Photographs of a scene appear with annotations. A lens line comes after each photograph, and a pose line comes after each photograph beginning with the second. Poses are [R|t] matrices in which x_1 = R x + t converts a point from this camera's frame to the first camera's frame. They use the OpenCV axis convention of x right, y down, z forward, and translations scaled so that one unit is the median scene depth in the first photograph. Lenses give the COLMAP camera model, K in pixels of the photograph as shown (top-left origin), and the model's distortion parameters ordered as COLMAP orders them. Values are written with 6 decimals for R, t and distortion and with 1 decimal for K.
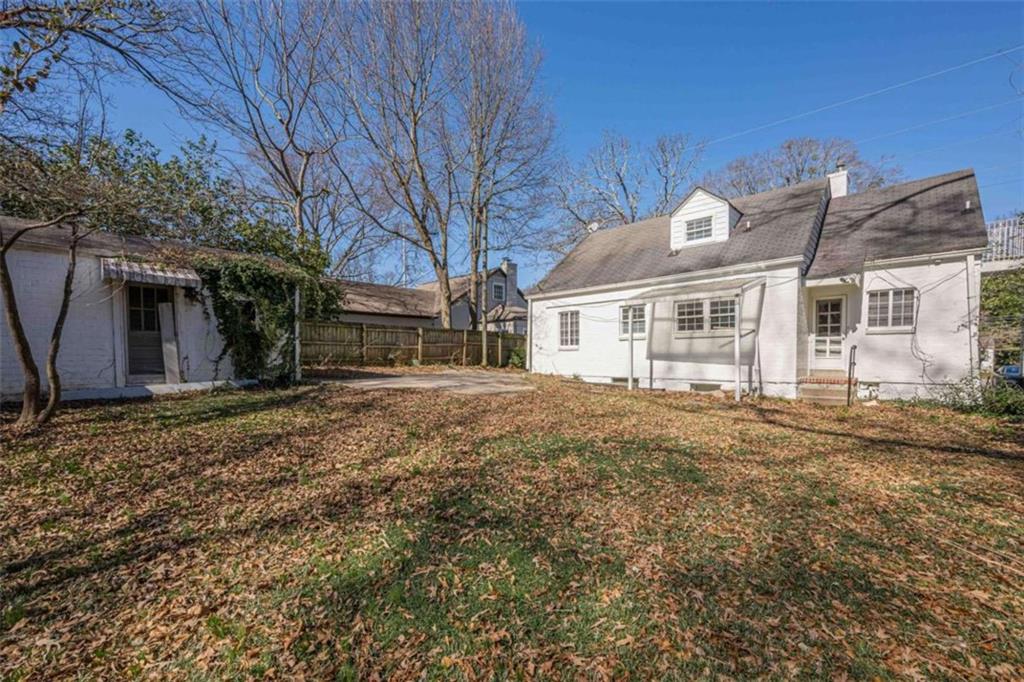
lens RADIAL K [[412.7, 0, 510.3], [0, 412.7, 353.8], [0, 0, 1]] dist [0.000309, 0.000064]
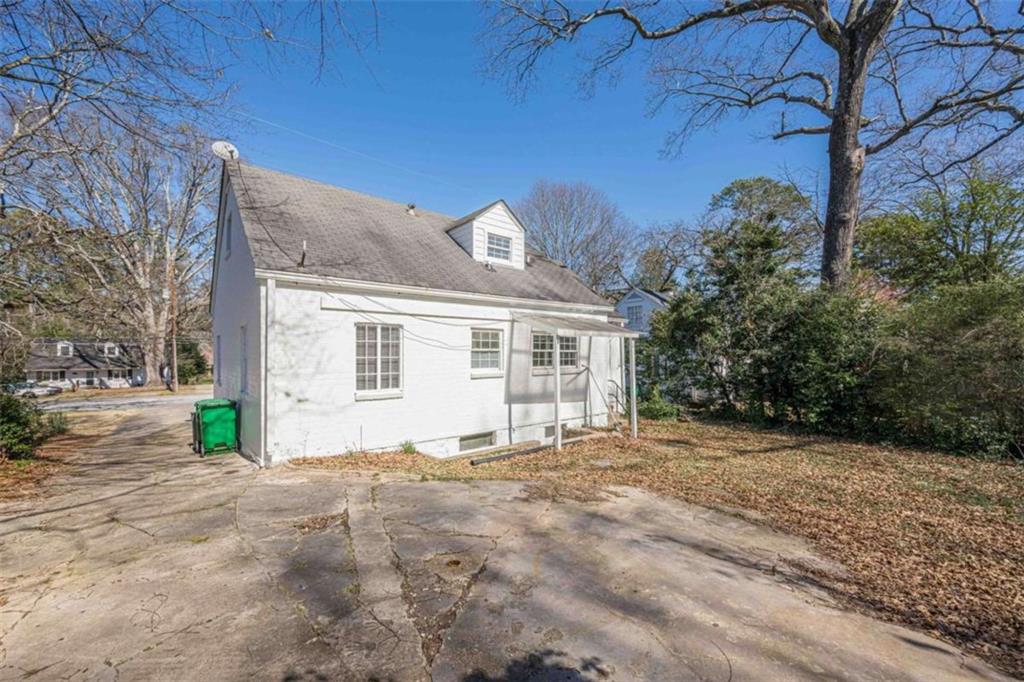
lens RADIAL K [[412.7, 0, 510.3], [0, 412.7, 353.8], [0, 0, 1]] dist [0.000309, 0.000064]
pose [[0.111027, 0.017120, 0.993670, -0.406656], [0.007743, 0.999806, -0.018091, -0.062145], [-0.993787, 0.009702, 0.110873, 0.894348]]
